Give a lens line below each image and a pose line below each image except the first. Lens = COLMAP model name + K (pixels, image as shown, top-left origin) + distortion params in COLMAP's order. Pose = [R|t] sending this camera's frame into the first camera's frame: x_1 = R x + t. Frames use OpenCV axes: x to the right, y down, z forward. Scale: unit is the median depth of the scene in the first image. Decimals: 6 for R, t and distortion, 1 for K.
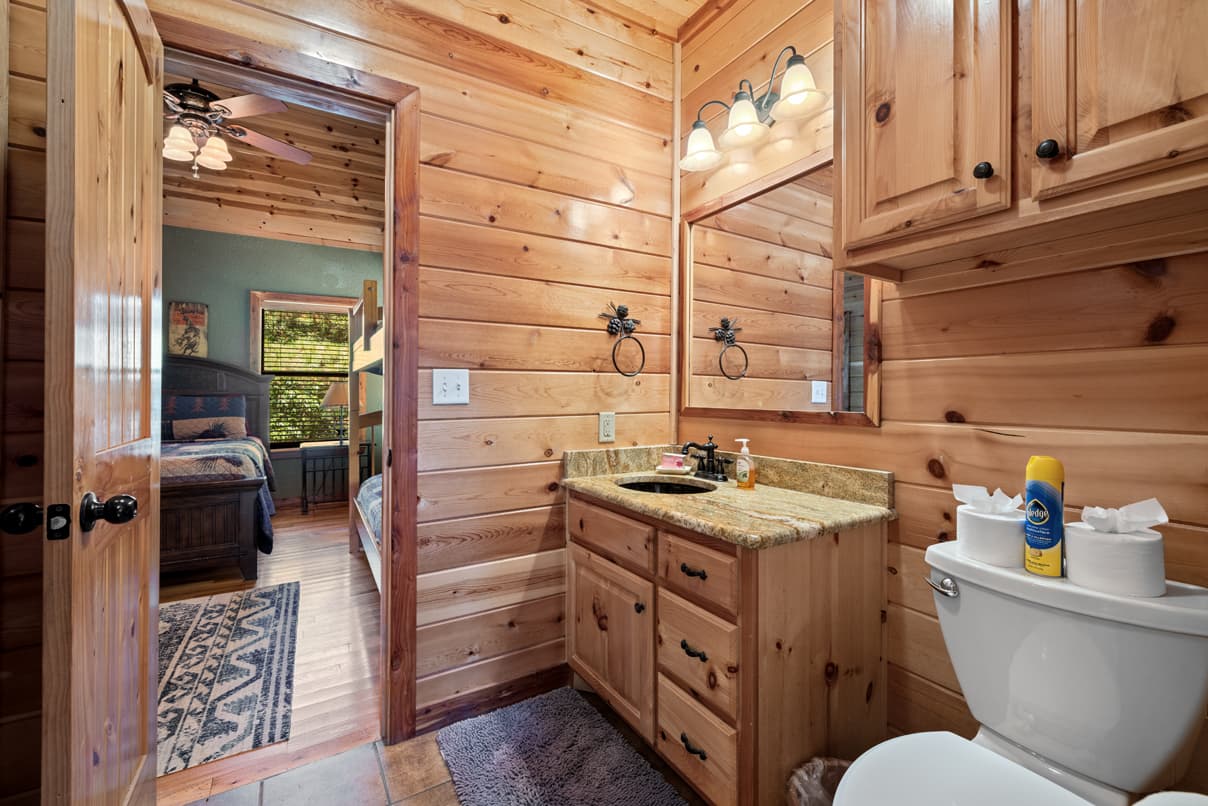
lens RADIAL K [[509.3, 0, 600.6], [0, 509.3, 396.7], [0, 0, 1]] dist [0.002684, -0.000671]
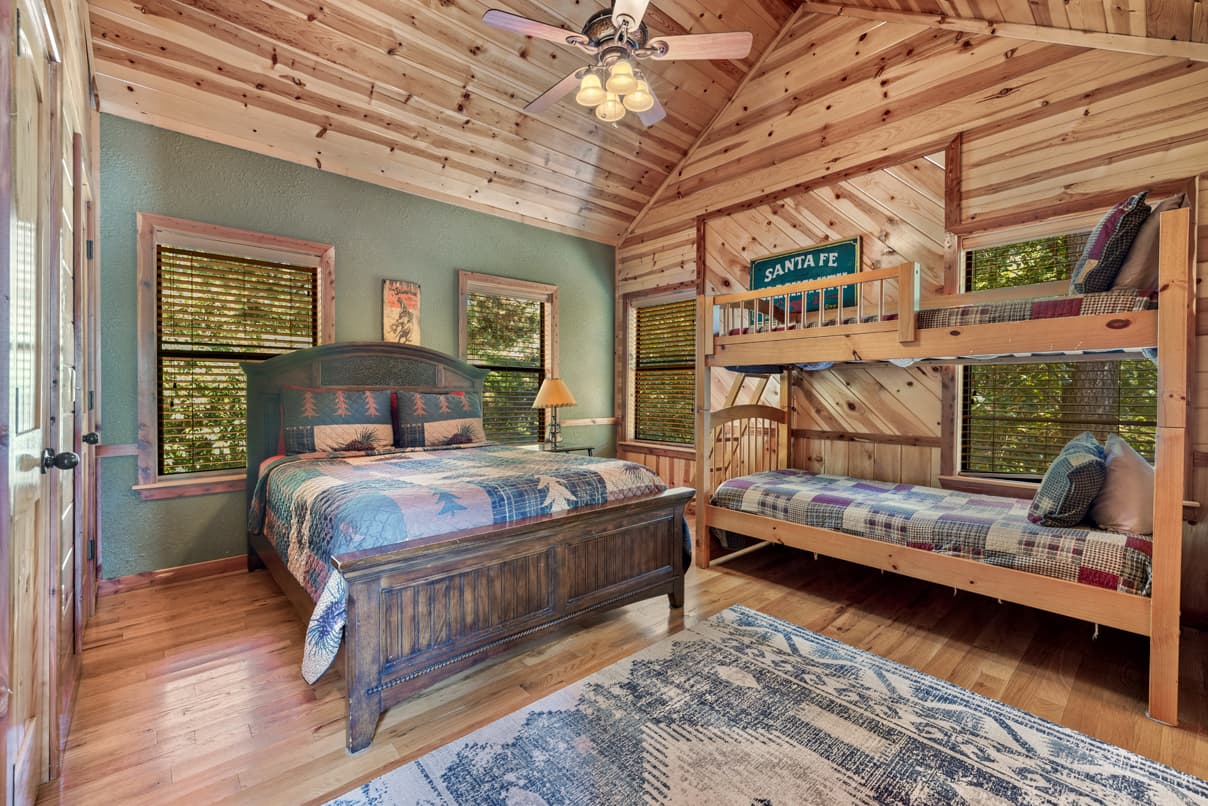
lens RADIAL K [[509.3, 0, 602.2], [0, 509.3, 398.4], [0, 0, 1]] dist [0.002684, -0.000671]
pose [[0.983377, -0.004338, 0.181525, -1.209301], [0.003975, 0.999989, 0.002364, 0.010833], [-0.181534, -0.001604, 0.983383, 0.235693]]
